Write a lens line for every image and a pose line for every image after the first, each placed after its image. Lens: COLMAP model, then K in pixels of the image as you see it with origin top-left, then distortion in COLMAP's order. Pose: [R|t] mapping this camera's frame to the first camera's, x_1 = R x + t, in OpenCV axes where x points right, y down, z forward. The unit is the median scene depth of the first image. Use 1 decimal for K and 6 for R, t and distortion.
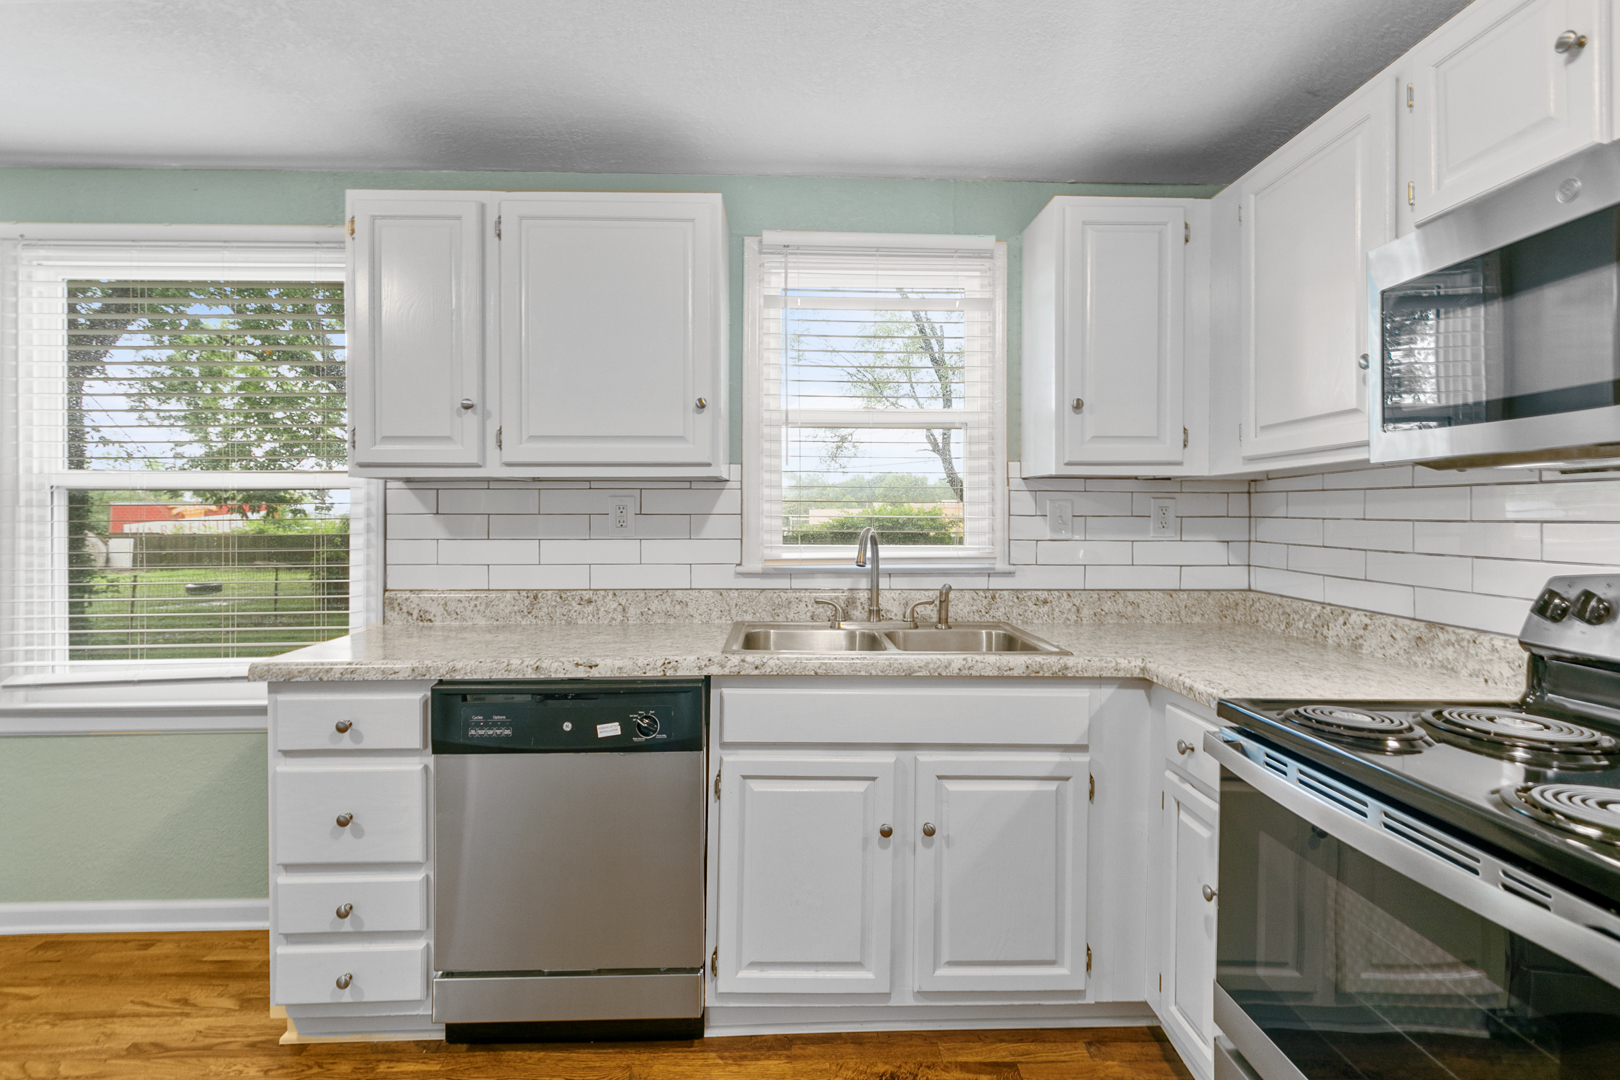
lens RADIAL K [[772.4, 0, 805.8], [0, 772.4, 516.3], [0, 0, 1]] dist [0.004541, 0.000647]
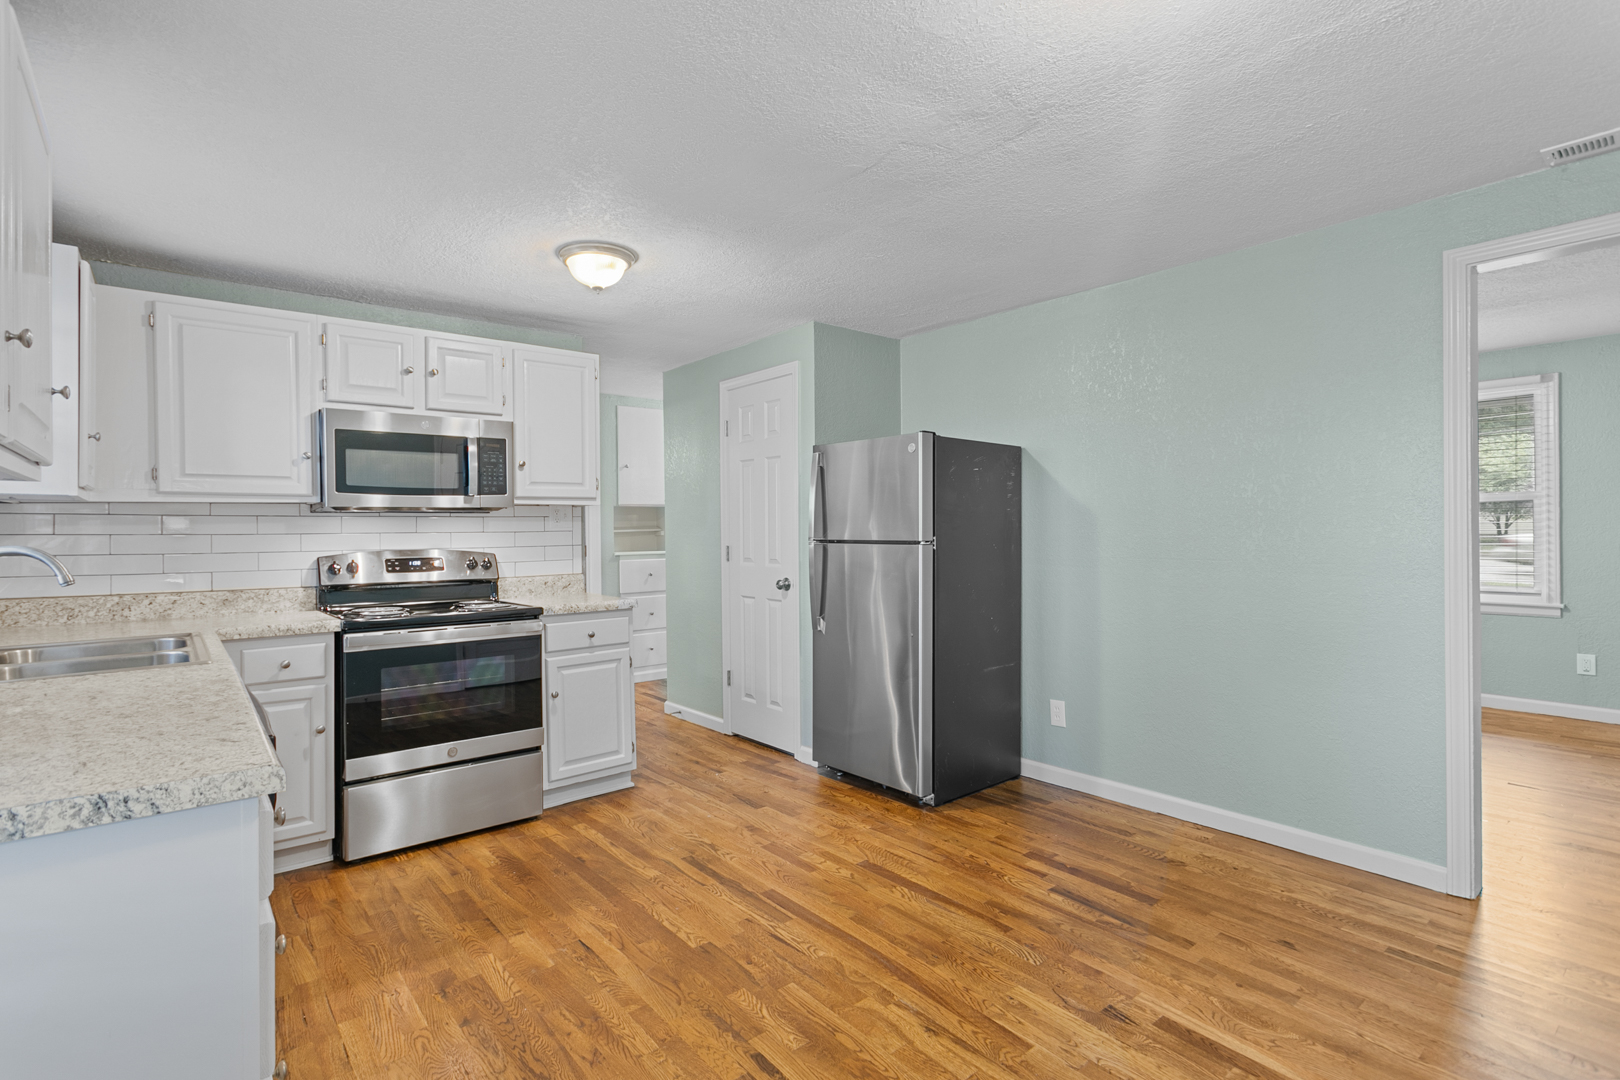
lens RADIAL K [[772.4, 0, 806.2], [0, 772.4, 530.3], [0, 0, 1]] dist [0.004541, 0.000647]
pose [[-0.615943, 0.002582, 0.787786, -1.378979], [0.009648, 0.999944, 0.004266, 0.000712], [-0.787732, 0.010228, -0.615934, 0.988038]]
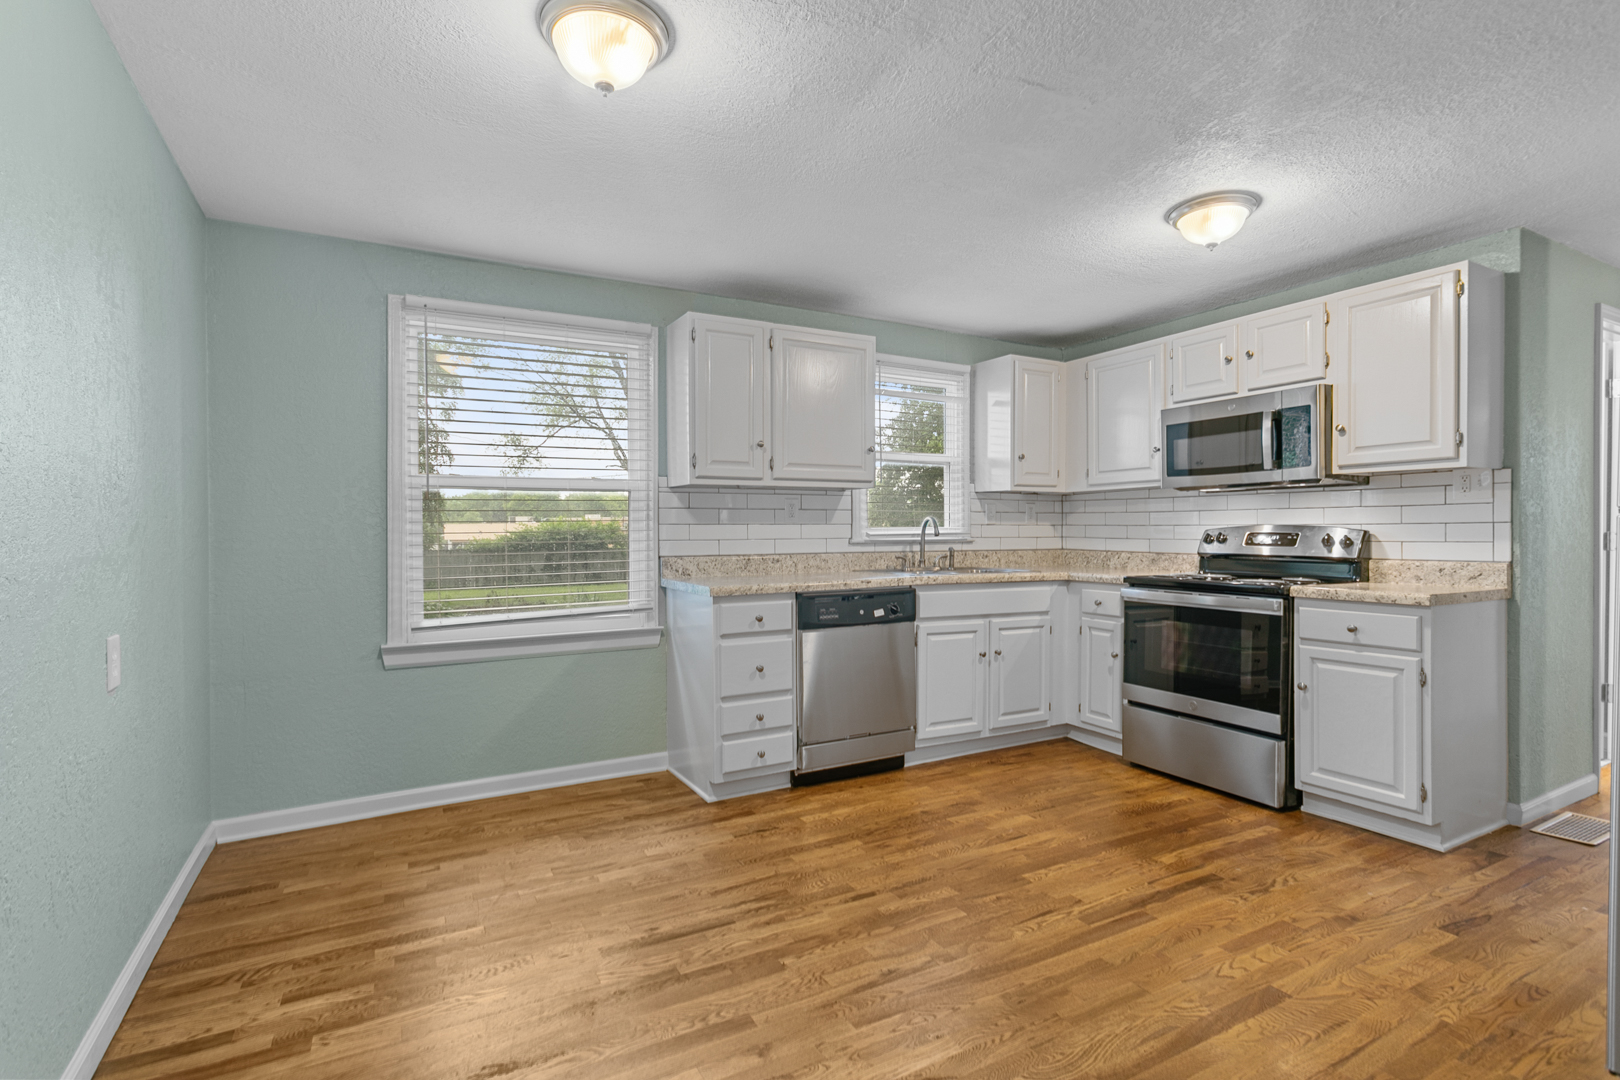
lens RADIAL K [[772.4, 0, 794.7], [0, 772.4, 539.8], [0, 0, 1]] dist [0.004541, 0.000647]
pose [[0.894603, -0.010447, 0.446739, -1.260808], [0.005679, 0.999912, 0.012010, 0.056020], [-0.446825, -0.008207, 0.894584, -0.656563]]
